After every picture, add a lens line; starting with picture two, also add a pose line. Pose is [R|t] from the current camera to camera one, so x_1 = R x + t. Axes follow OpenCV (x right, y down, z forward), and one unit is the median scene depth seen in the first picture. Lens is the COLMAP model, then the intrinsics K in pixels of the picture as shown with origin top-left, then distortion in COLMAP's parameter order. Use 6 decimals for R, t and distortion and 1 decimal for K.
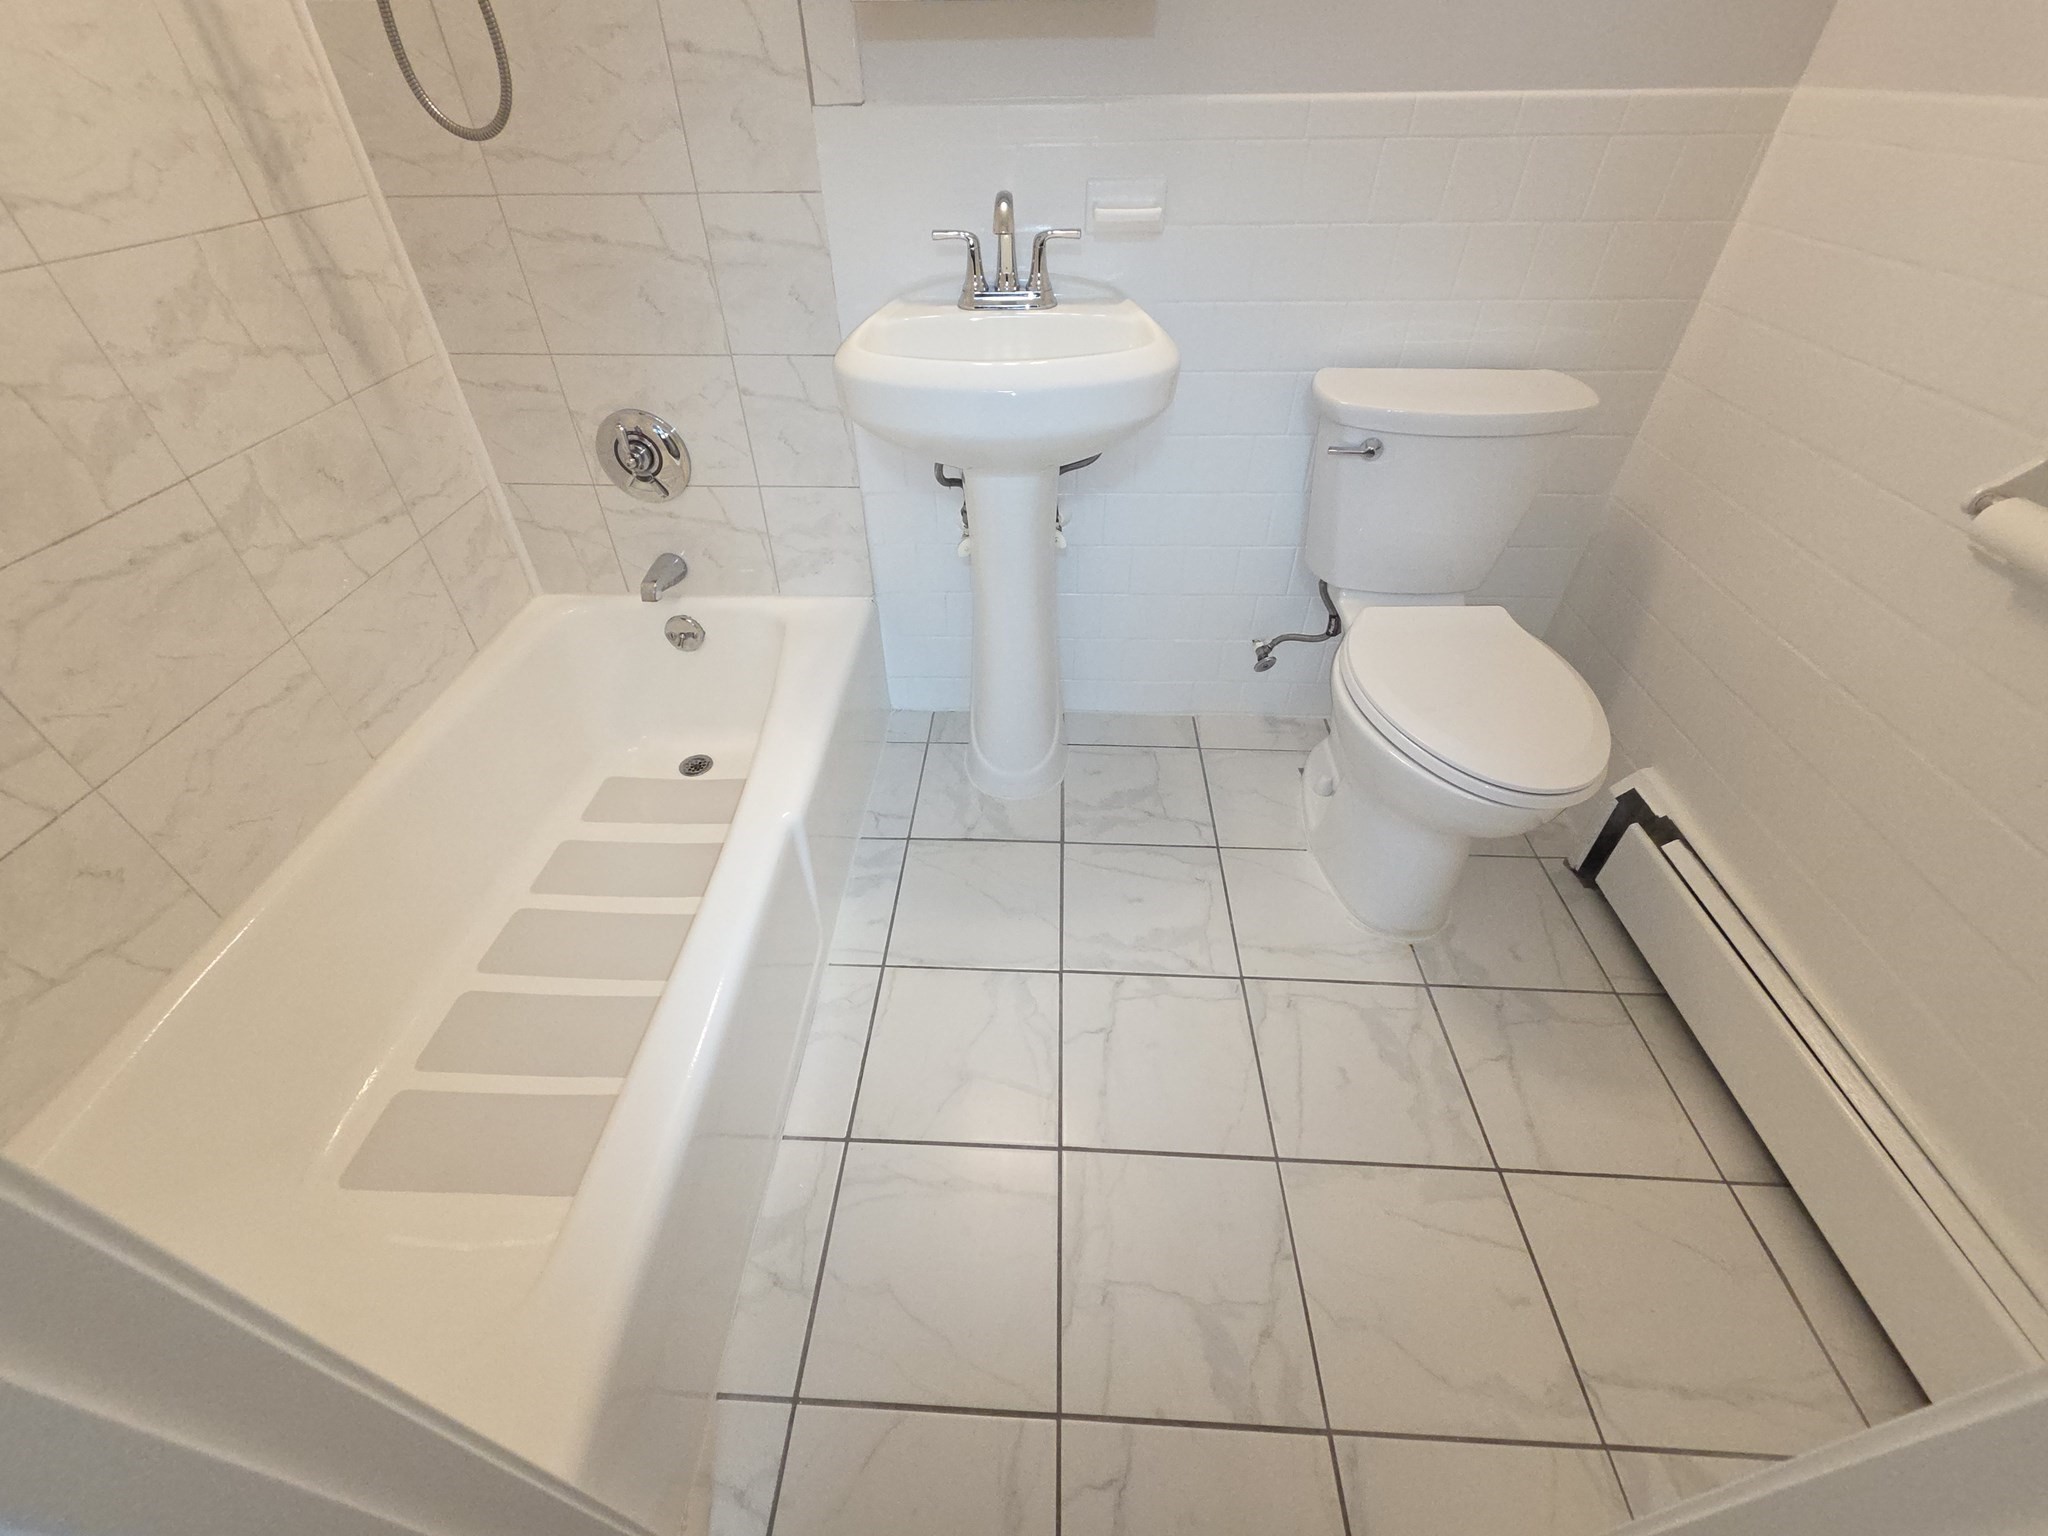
lens RADIAL K [[839.9, 0, 1015.6], [0, 839.9, 766.6], [0, 0, 1]] dist [0.002796, -0.001464]
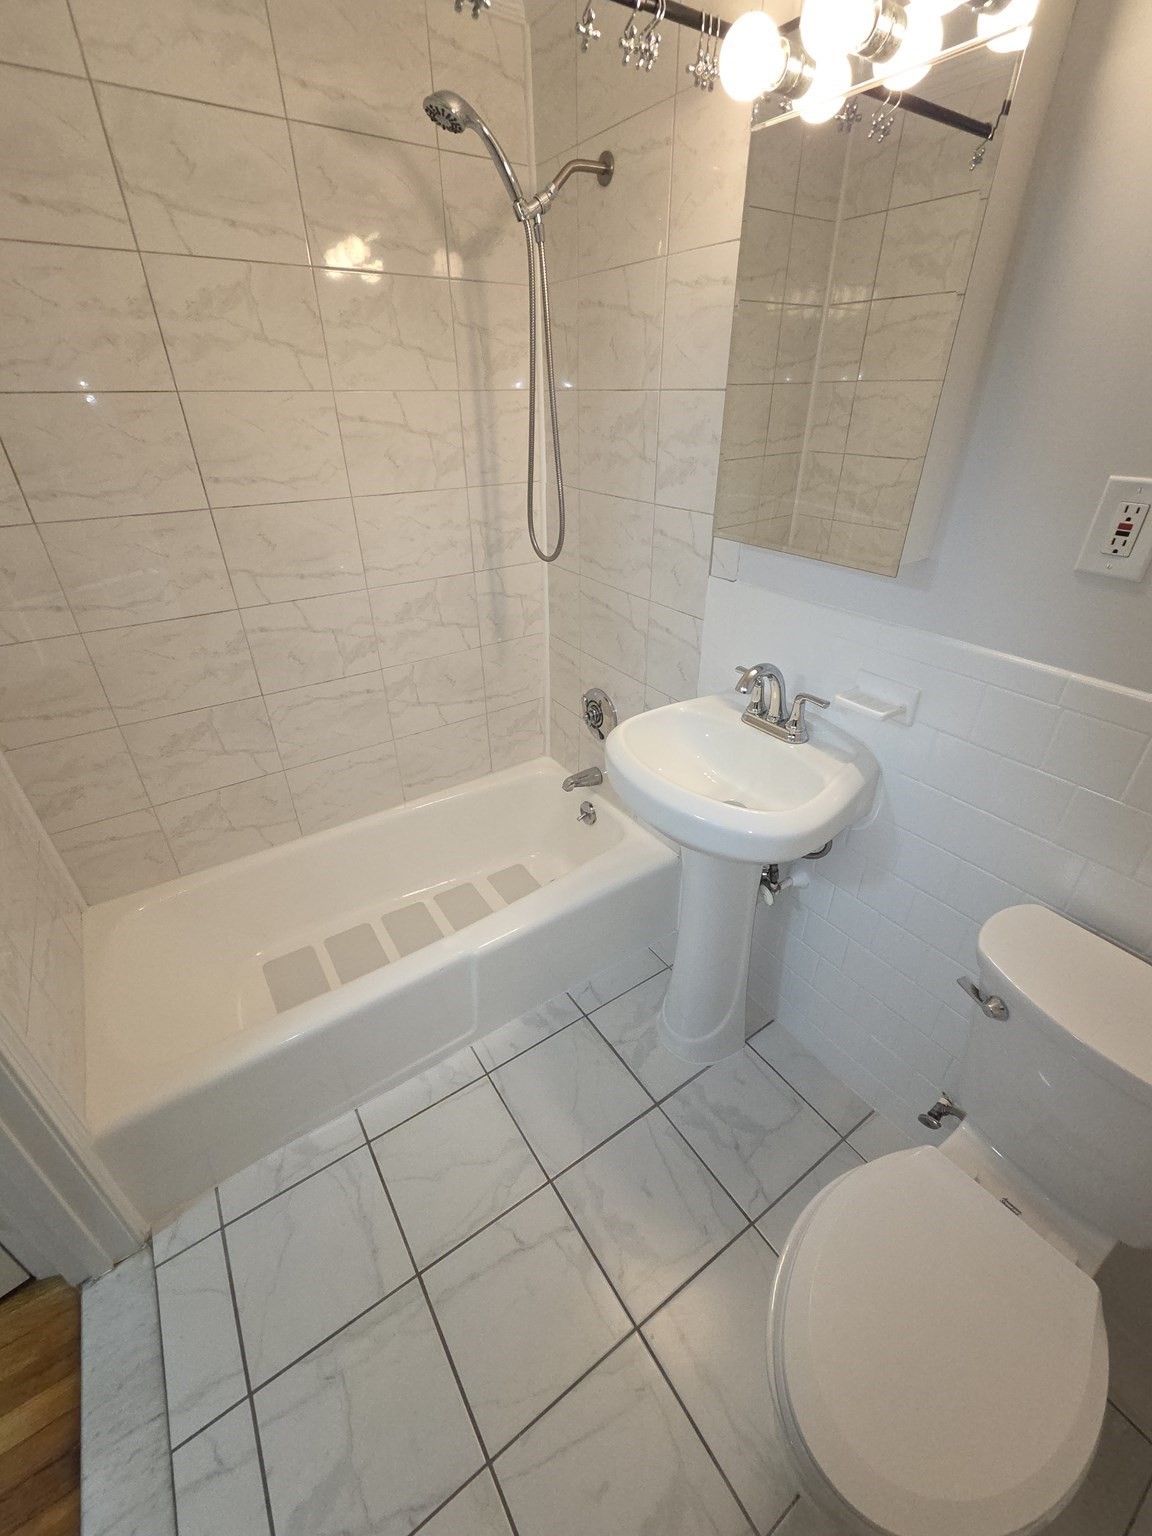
lens RADIAL K [[630.0, 0, 574.6], [0, 630.0, 762.1], [0, 0, 1]] dist [0.002796, -0.001464]
pose [[0.598028, 0.413537, -0.686549, 0.521659], [-0.522636, 0.850640, 0.057127, -0.415277], [0.607630, 0.324652, 0.724836, 0.121765]]
